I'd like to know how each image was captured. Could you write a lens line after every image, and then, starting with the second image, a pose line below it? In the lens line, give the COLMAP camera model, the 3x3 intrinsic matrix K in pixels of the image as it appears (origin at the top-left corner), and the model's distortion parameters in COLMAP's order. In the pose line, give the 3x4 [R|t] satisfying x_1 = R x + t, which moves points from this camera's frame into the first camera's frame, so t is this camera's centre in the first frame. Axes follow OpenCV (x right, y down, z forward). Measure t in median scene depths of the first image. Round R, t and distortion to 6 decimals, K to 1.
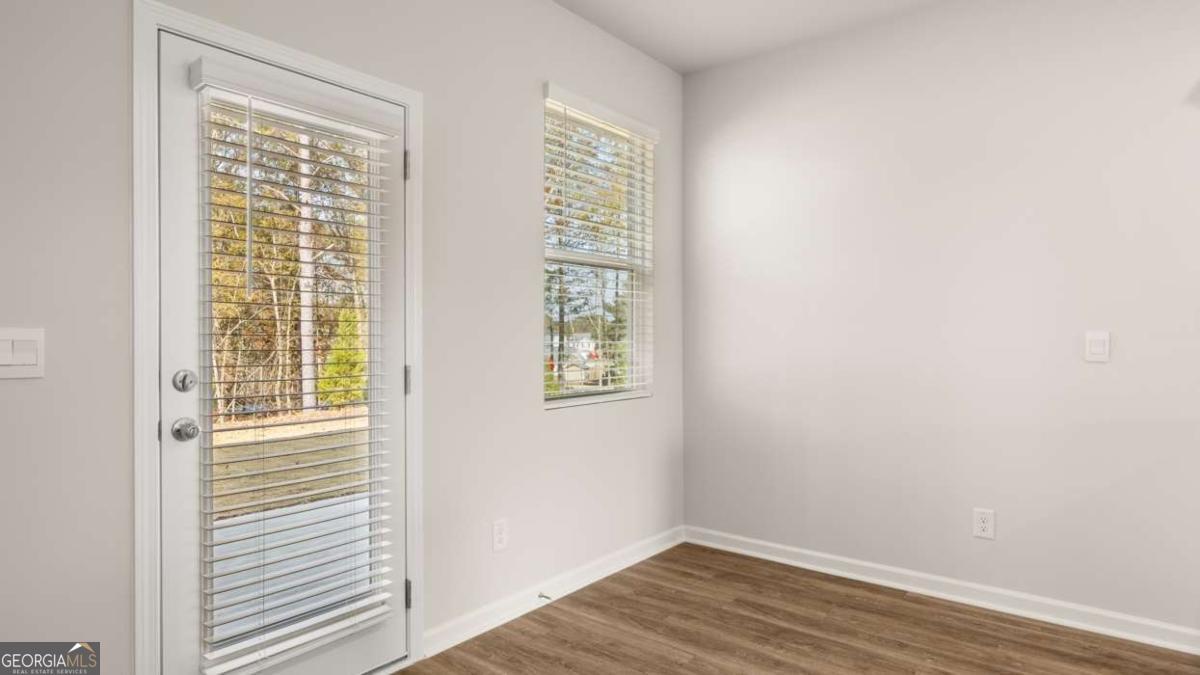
lens RADIAL K [[670.8, 0, 591.0], [0, 670.8, 340.1], [0, 0, 1]] dist [0.003296, -0.002608]
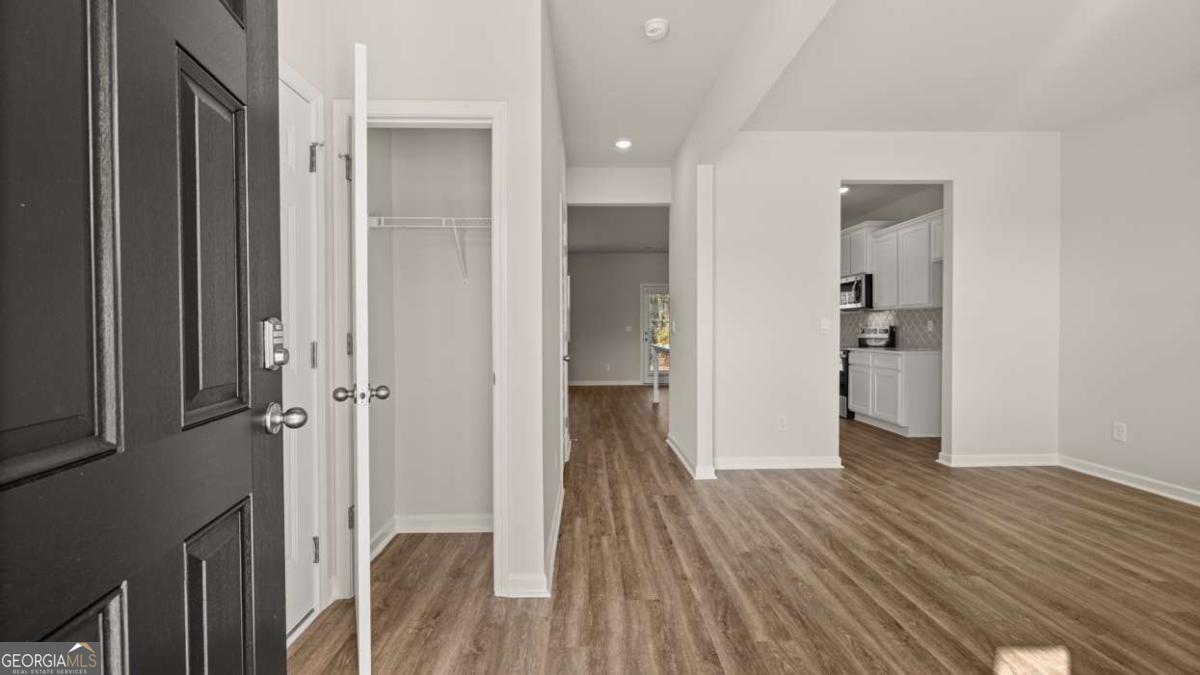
lens RADIAL K [[507.8, 0, 600.2], [0, 507.8, 331.7], [0, 0, 1]] dist [-0.003013, 0.001194]
pose [[0.652631, -0.003007, -0.757670, 2.220032], [0.007820, 0.999966, 0.002767, 0.018476], [0.757636, -0.007731, 0.652632, -2.045470]]
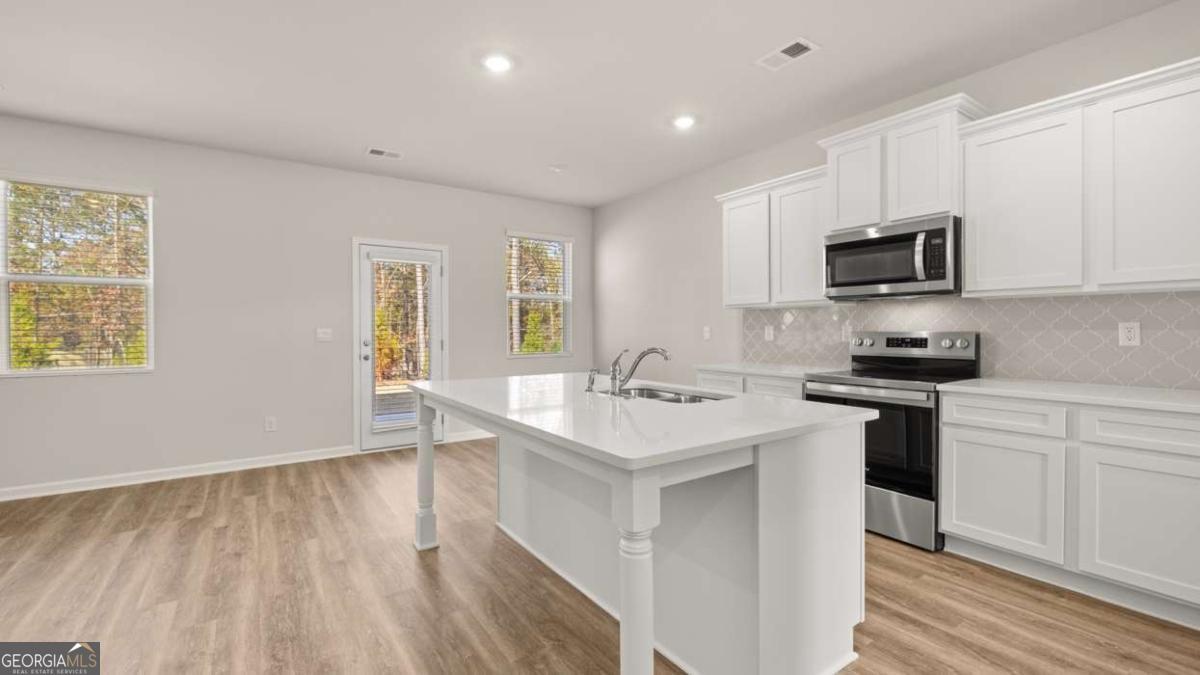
lens RADIAL K [[507.8, 0, 594.0], [0, 507.8, 332.2], [0, 0, 1]] dist [-0.003013, 0.001194]
pose [[0.956291, -0.001711, -0.292410, 0.874089], [0.001806, 0.999998, 0.000056, 0.004279], [0.292410, -0.000582, 0.956293, -0.795650]]
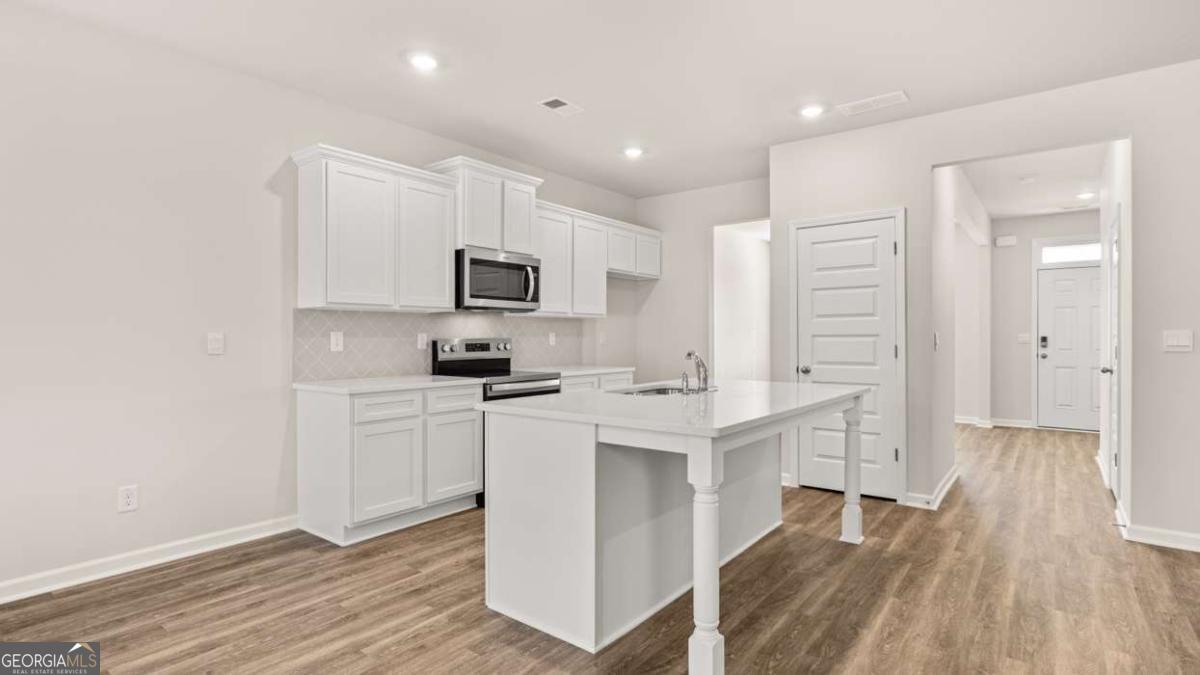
lens RADIAL K [[586.2, 0, 598.7], [0, 586.2, 339.6], [0, 0, 1]] dist [-0.005834, -0.000363]
pose [[-0.014338, -0.007406, 0.999870, -0.456206], [0.006075, 0.999953, 0.007494, -0.002929], [-0.999879, 0.006181, -0.014292, 0.219480]]
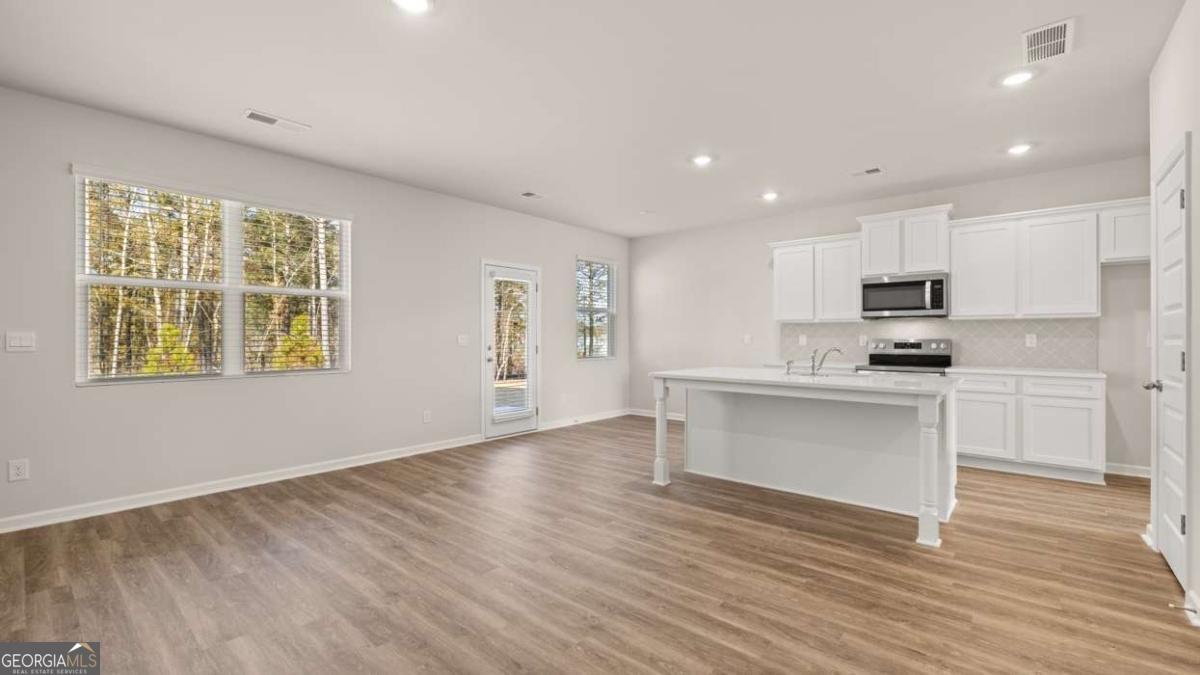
lens RADIAL K [[507.8, 0, 593.7], [0, 507.8, 336.8], [0, 0, 1]] dist [-0.003013, 0.001194]
pose [[0.999160, 0.000317, -0.040980, 0.112135], [-0.000589, 0.999978, -0.006609, 0.009191], [0.040977, 0.006628, 0.999138, -1.429571]]
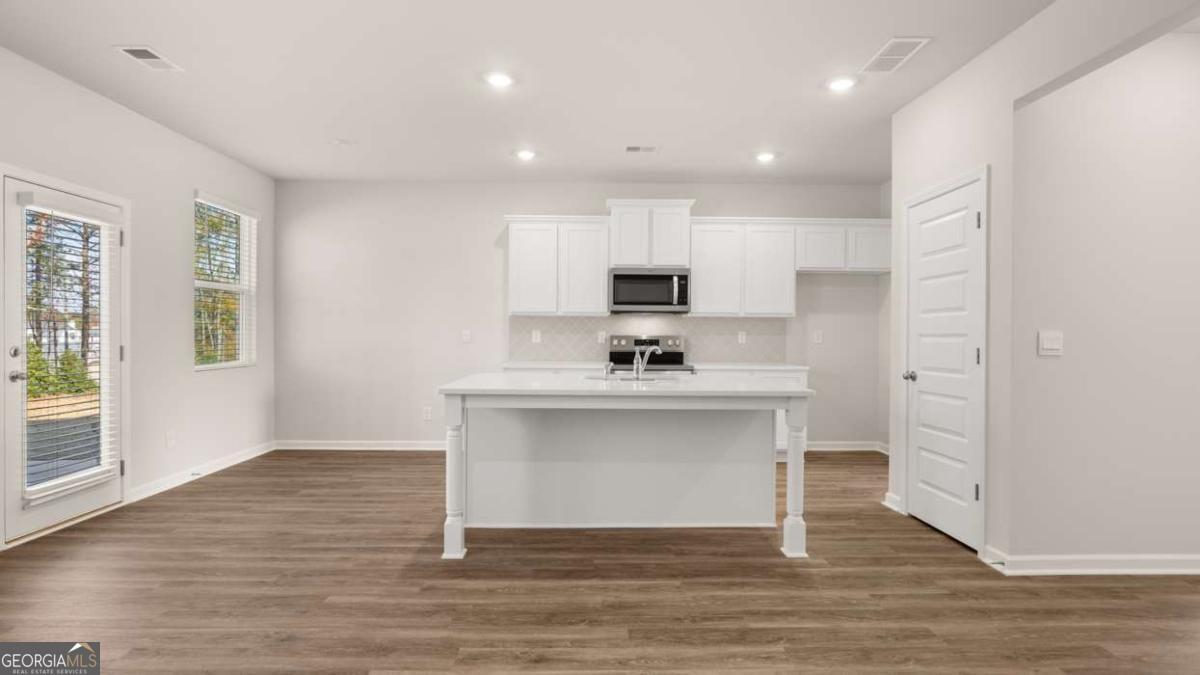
lens RADIAL K [[586.2, 0, 599.8], [0, 586.2, 336.2], [0, 0, 1]] dist [-0.005834, -0.000363]
pose [[0.767325, 0.002513, 0.641254, -0.260427], [-0.003209, 0.999995, -0.000080, 0.007105], [-0.641251, -0.001996, 0.767329, -0.969080]]
